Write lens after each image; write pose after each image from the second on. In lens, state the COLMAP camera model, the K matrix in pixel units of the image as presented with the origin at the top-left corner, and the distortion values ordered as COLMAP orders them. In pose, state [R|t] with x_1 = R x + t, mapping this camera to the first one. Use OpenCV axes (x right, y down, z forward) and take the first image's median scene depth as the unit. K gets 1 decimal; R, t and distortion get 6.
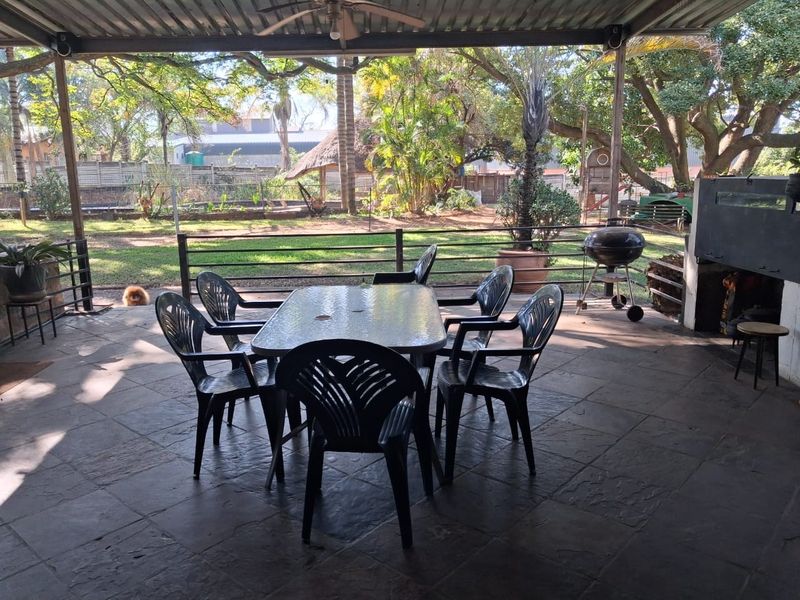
lens RADIAL K [[618.3, 0, 400.0], [0, 618.3, 300.0], [0, 0, 1]] dist [0.097027, -0.149280]
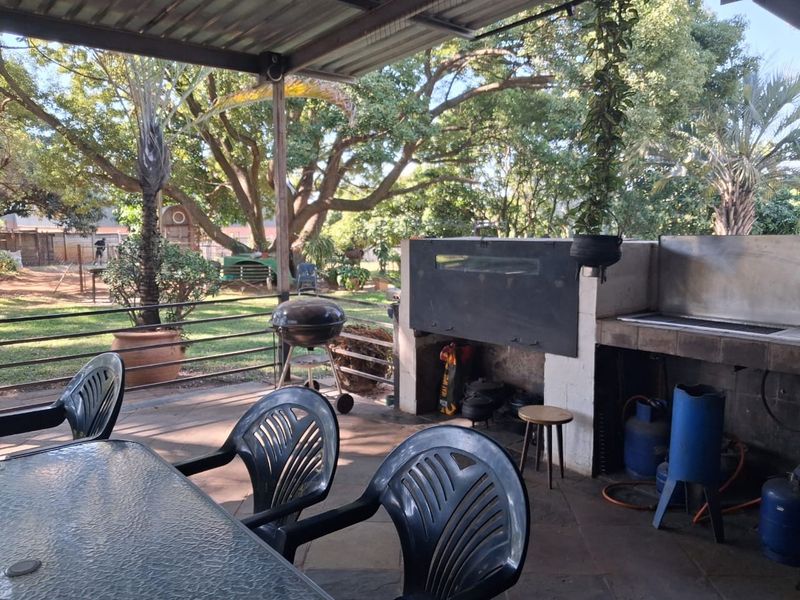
lens RADIAL K [[618.3, 0, 400.0], [0, 618.3, 300.0], [0, 0, 1]] dist [0.097027, -0.149280]
pose [[0.771673, -0.060627, 0.633123, -0.048849], [0.119149, 0.991603, -0.050269, -0.043386], [-0.624759, 0.114227, 0.772417, 0.222226]]
